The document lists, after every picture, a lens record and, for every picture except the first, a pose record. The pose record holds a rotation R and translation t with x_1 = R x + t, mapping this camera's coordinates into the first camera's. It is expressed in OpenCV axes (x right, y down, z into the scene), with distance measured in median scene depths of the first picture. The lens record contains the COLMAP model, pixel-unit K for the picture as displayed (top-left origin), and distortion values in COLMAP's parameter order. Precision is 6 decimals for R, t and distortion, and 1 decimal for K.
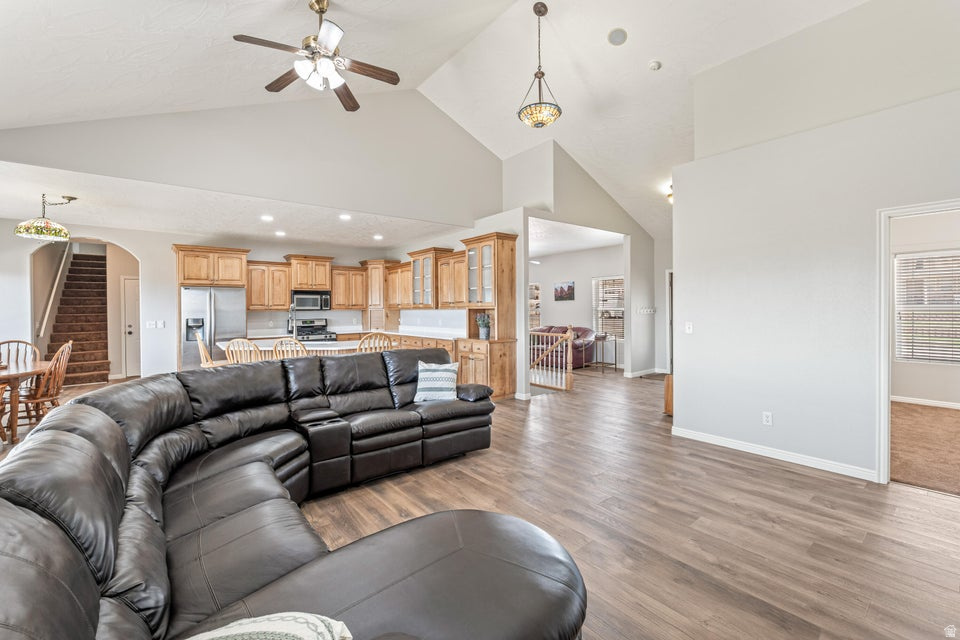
lens RADIAL K [[408.4, 0, 480.5], [0, 408.4, 312.5], [0, 0, 1]] dist [-0.035357, 0.000568]
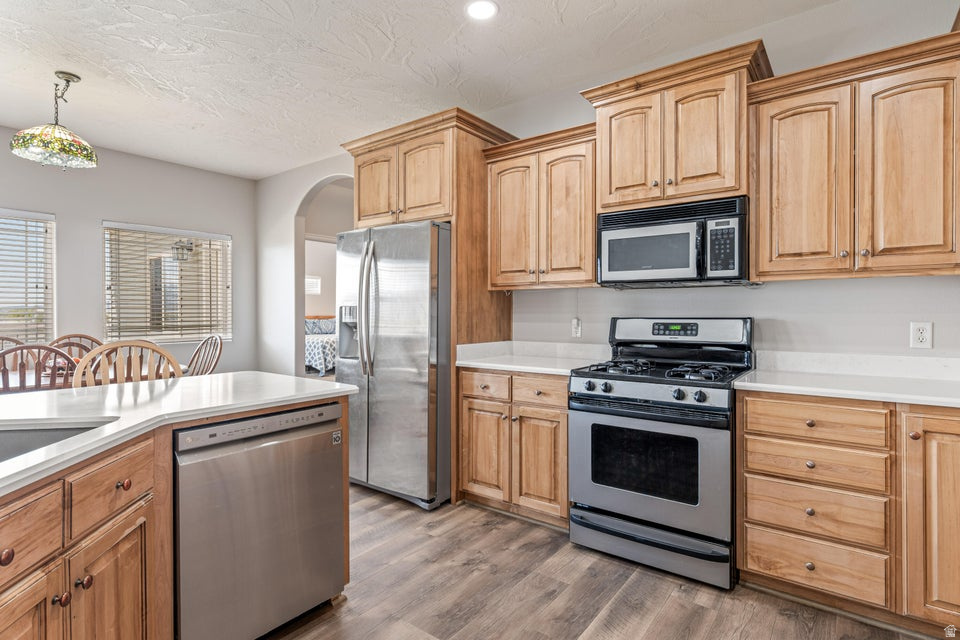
lens RADIAL K [[489.5, 0, 479.0], [0, 489.5, 315.4], [0, 0, 1]] dist [0.004242, 0.000554]
pose [[0.249343, 0.012837, -0.968330, -0.144115], [-0.014811, 0.999846, 0.009441, 0.014882], [0.968302, 0.011988, 0.249495, 0.828291]]
